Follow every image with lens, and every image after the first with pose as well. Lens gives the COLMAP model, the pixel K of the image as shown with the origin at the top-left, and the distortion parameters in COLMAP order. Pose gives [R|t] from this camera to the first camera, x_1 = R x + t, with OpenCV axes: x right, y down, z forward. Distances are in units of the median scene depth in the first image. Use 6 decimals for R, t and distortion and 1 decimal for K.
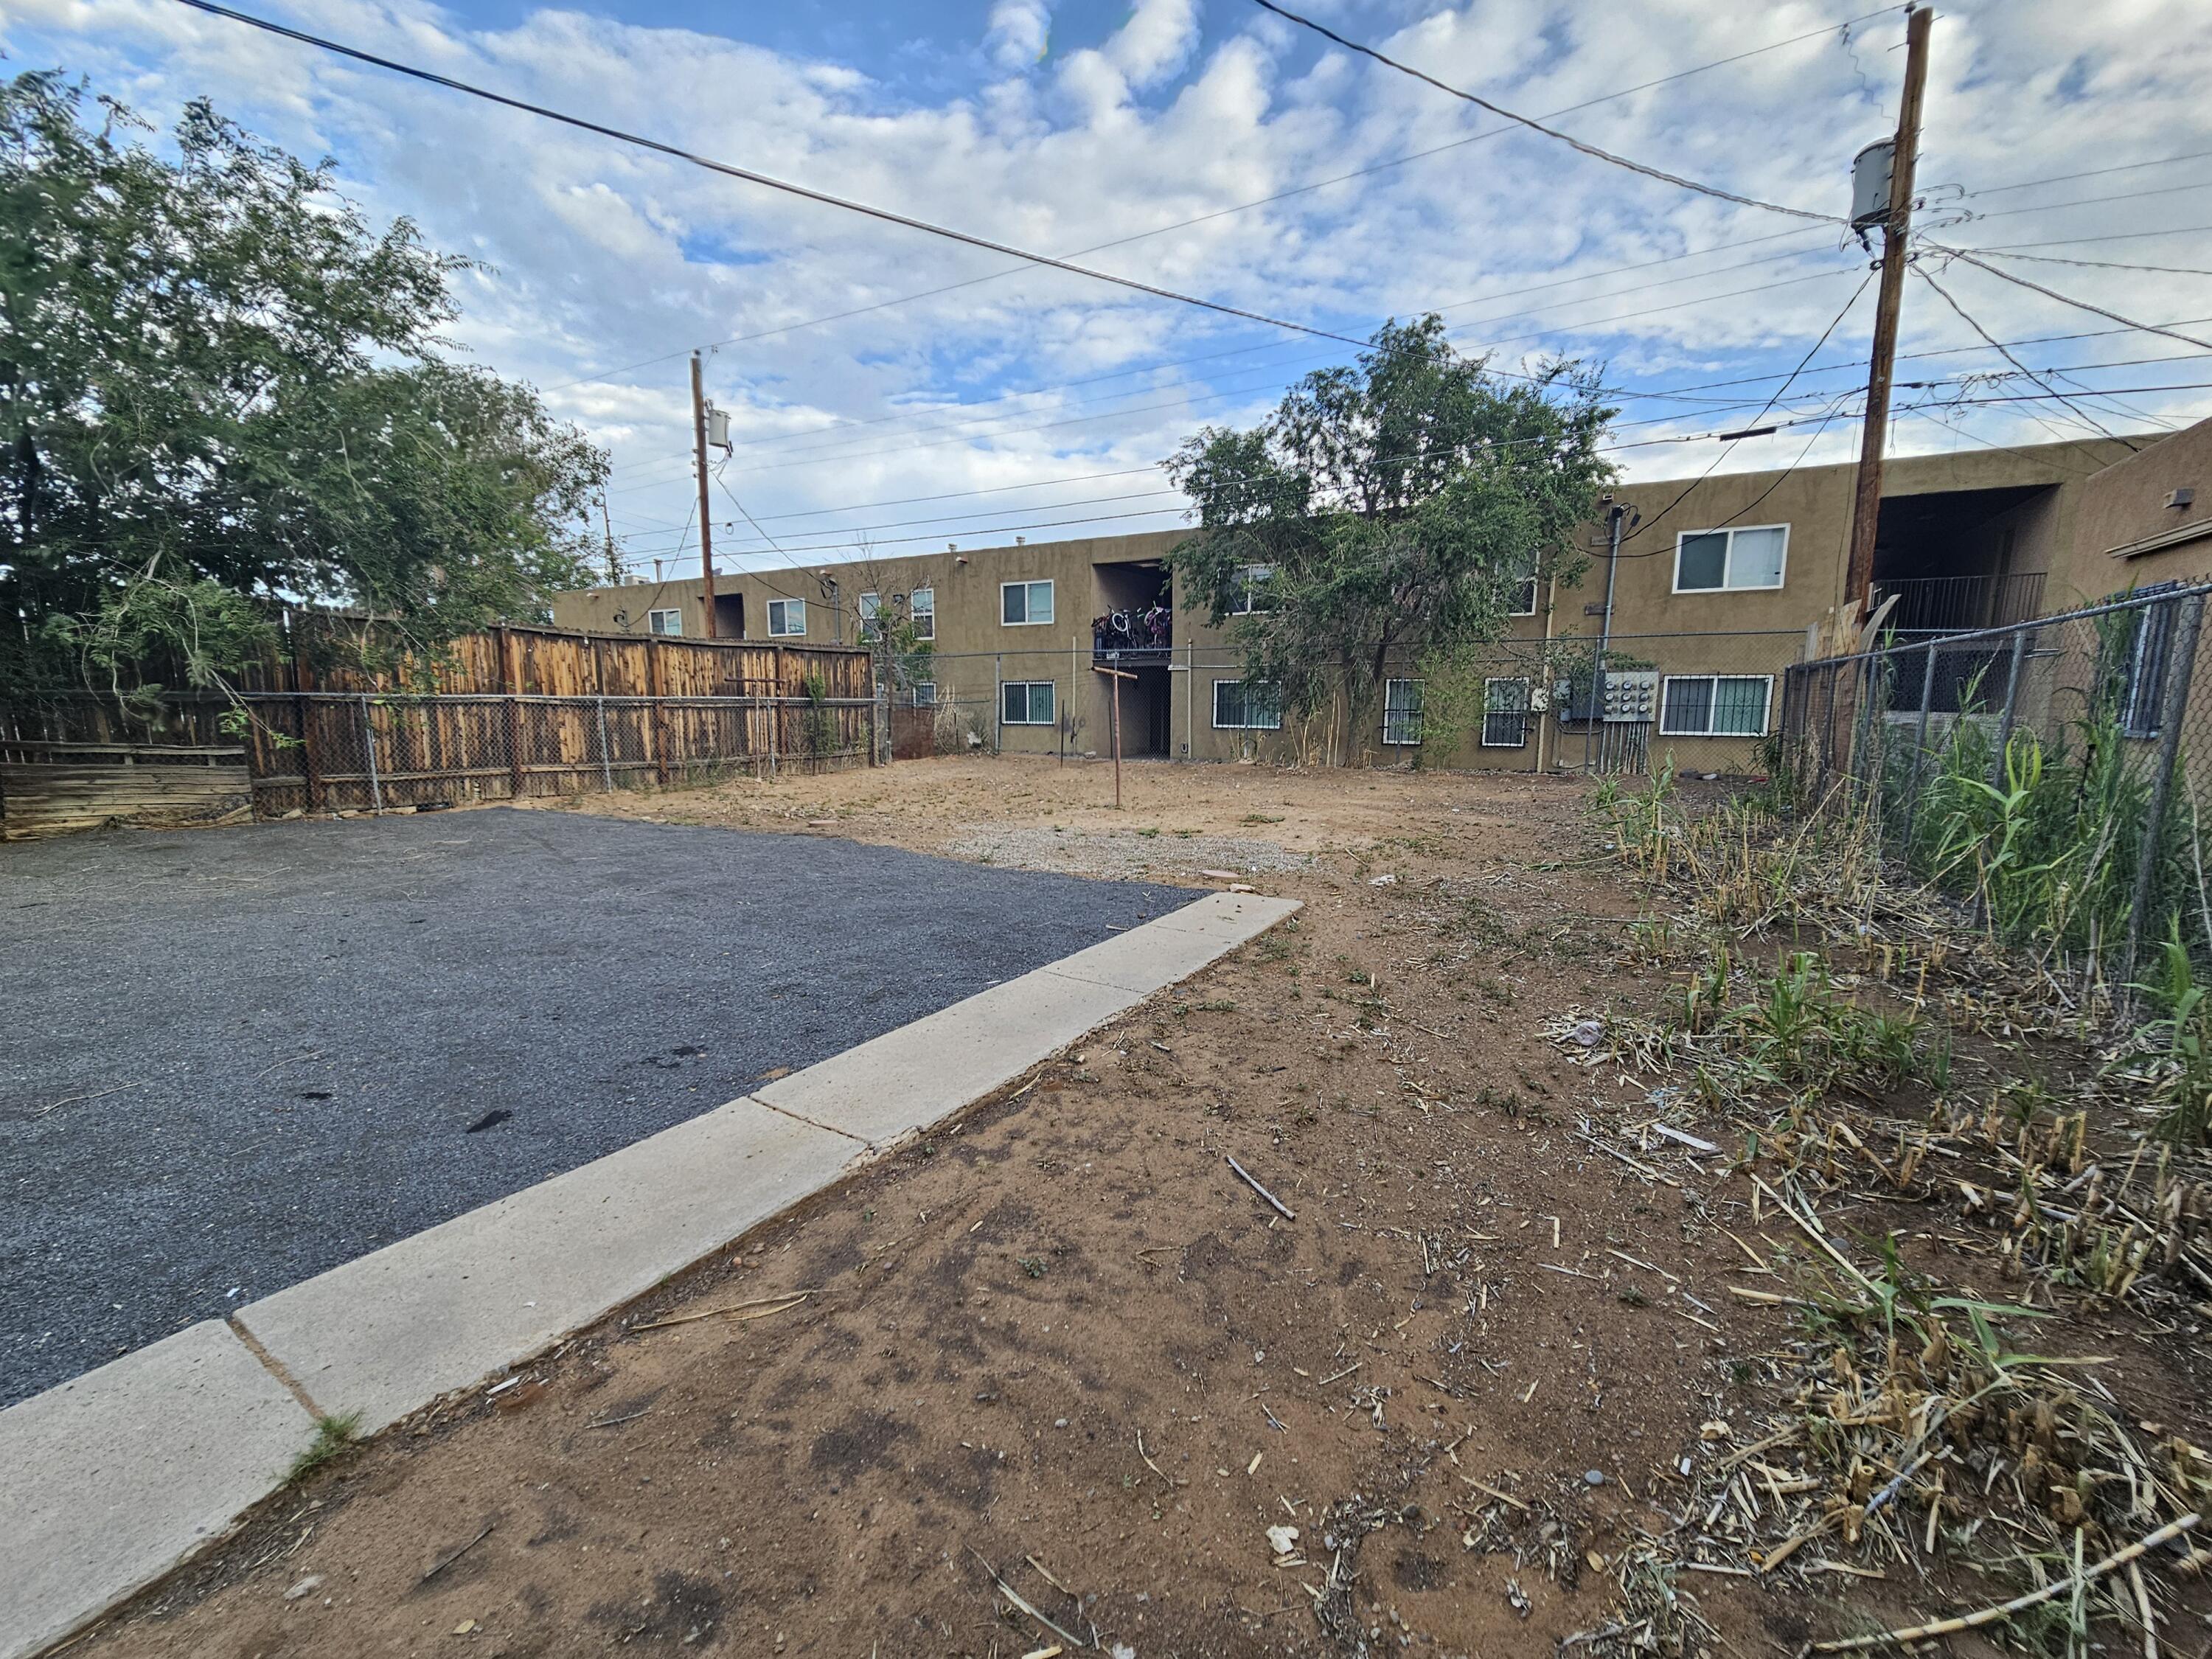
lens RADIAL K [[907.1, 0, 1104.0], [0, 907.1, 835.8], [0, 0, 1]] dist [-0.001532, 0.000056]
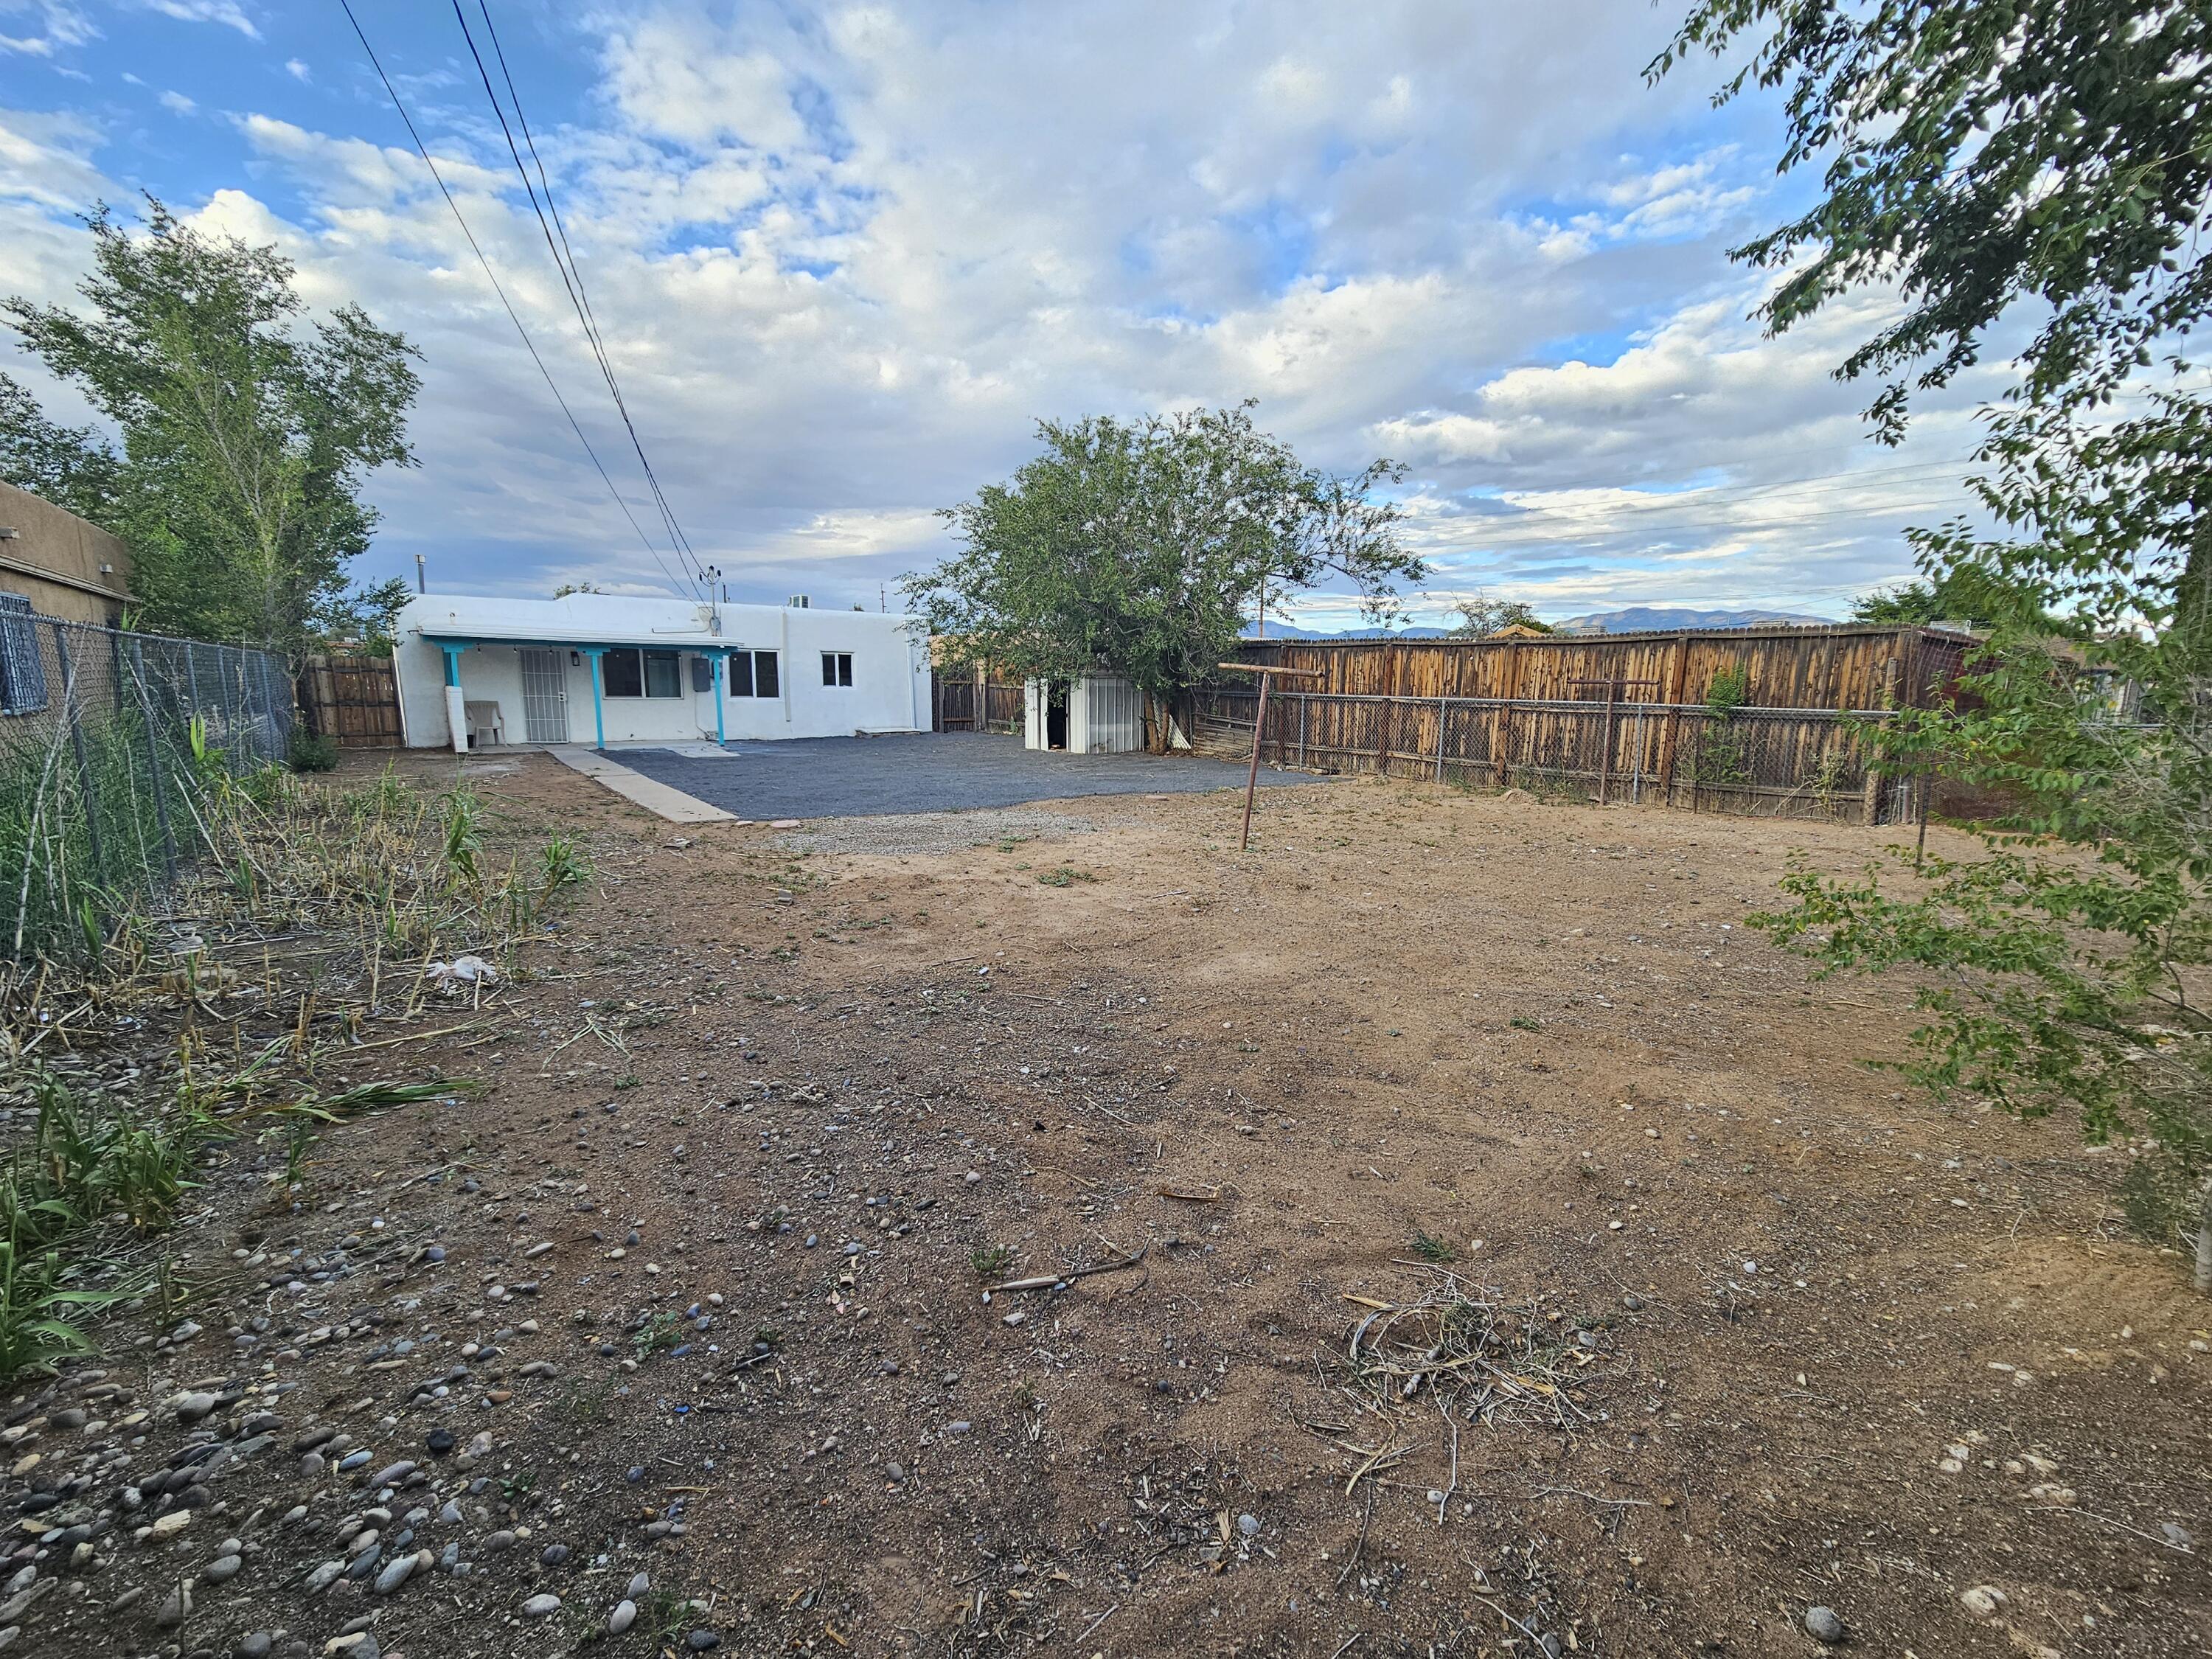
lens RADIAL K [[907.1, 0, 1104.0], [0, 907.1, 835.8], [0, 0, 1]] dist [-0.001532, 0.000056]
pose [[-0.331502, 0.154017, -0.930798, 0.628736], [-0.153138, 0.964718, 0.214169, -0.157323], [0.930943, 0.213538, -0.296220, 0.930145]]
